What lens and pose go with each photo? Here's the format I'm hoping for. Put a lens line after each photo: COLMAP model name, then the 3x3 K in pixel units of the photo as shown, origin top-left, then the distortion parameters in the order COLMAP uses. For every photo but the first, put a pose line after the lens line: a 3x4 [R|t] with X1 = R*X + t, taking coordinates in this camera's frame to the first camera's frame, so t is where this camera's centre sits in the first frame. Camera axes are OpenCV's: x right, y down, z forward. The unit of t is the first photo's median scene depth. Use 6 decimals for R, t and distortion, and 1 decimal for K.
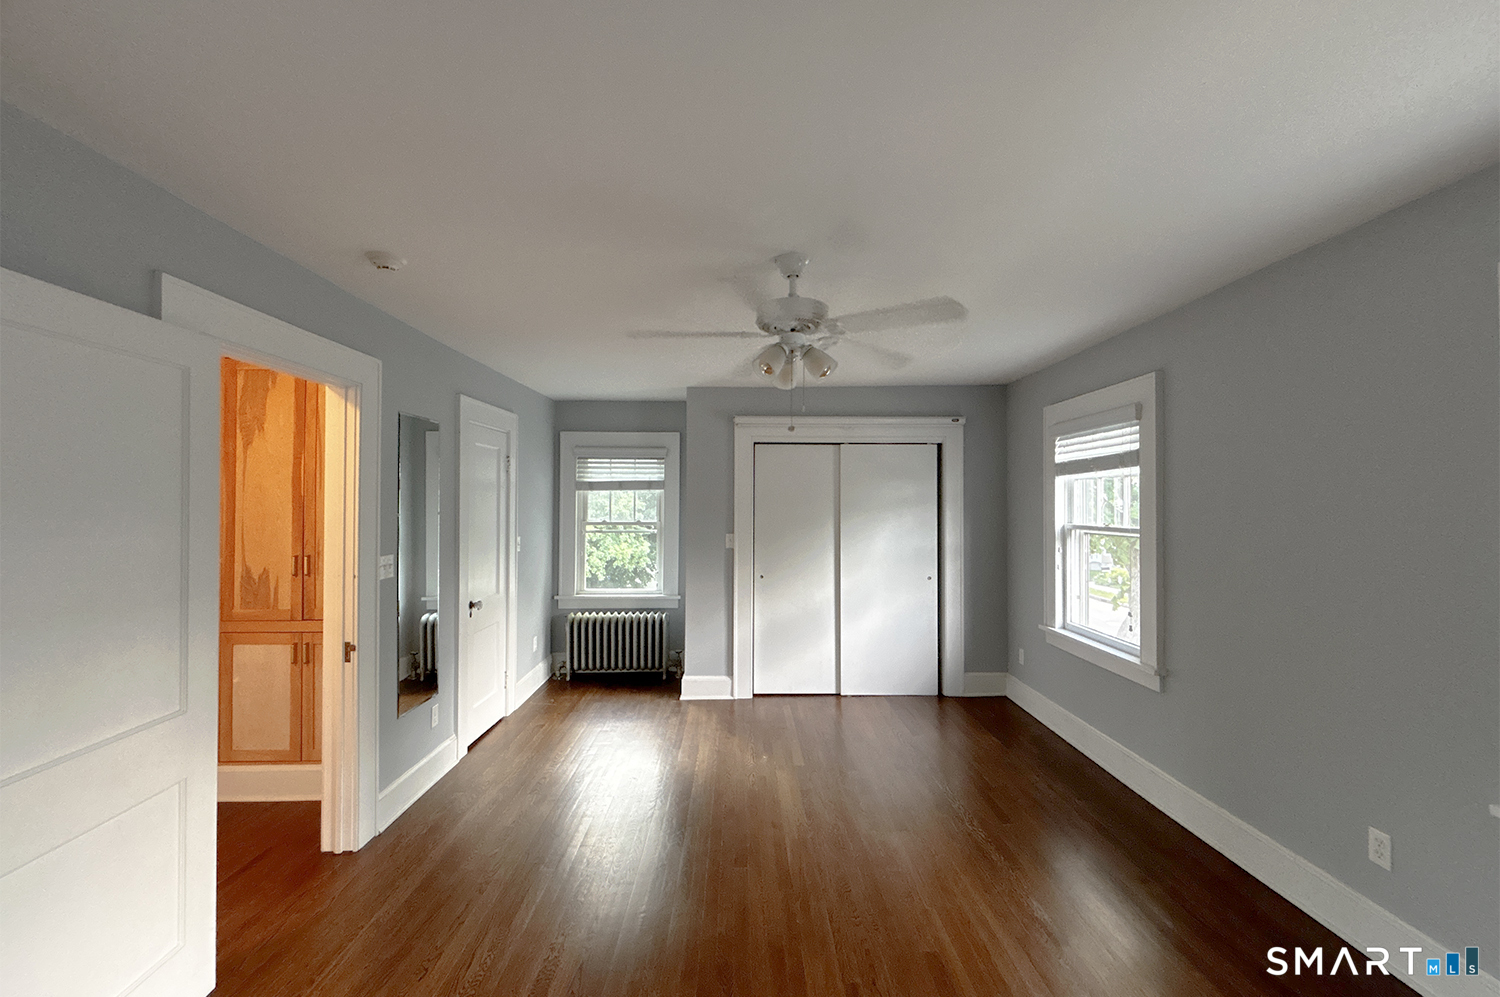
lens RADIAL K [[607.4, 0, 754.1], [0, 607.4, 493.9], [0, 0, 1]] dist [-0.000048, -0.000020]
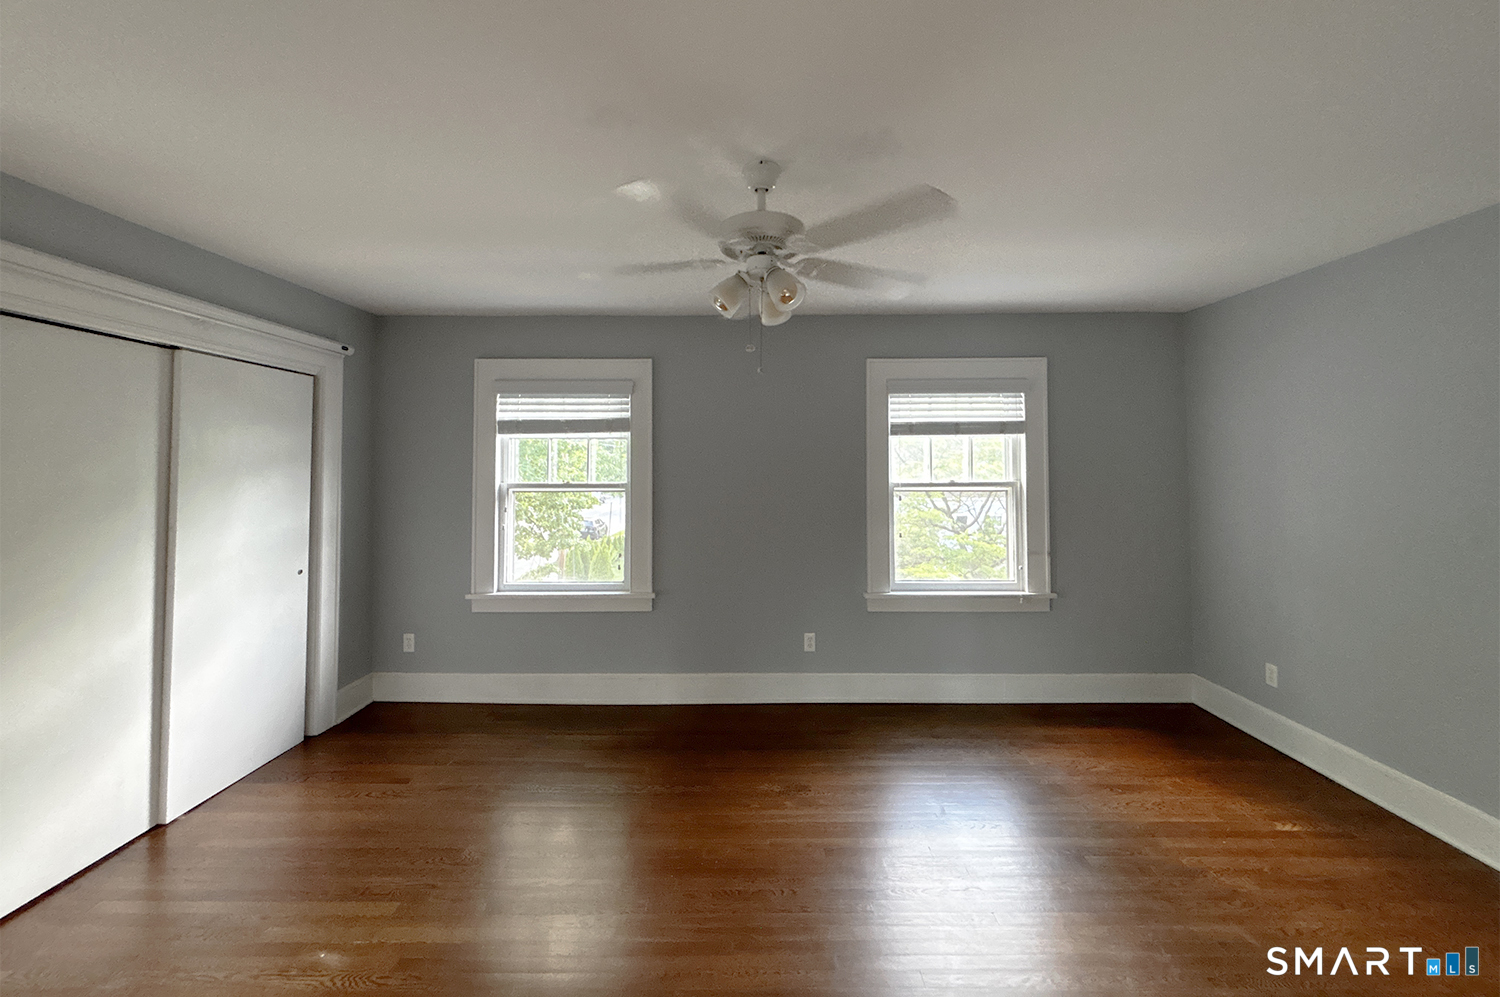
lens RADIAL K [[590.6, 0, 750.1], [0, 590.6, 450.9], [0, 0, 1]] dist [-0.001030, -0.000125]
pose [[0.033617, 0.023550, 0.999157, -0.424856], [-0.014864, 0.999624, -0.023061, 0.013124], [-0.999324, -0.014076, 0.033955, 0.567483]]
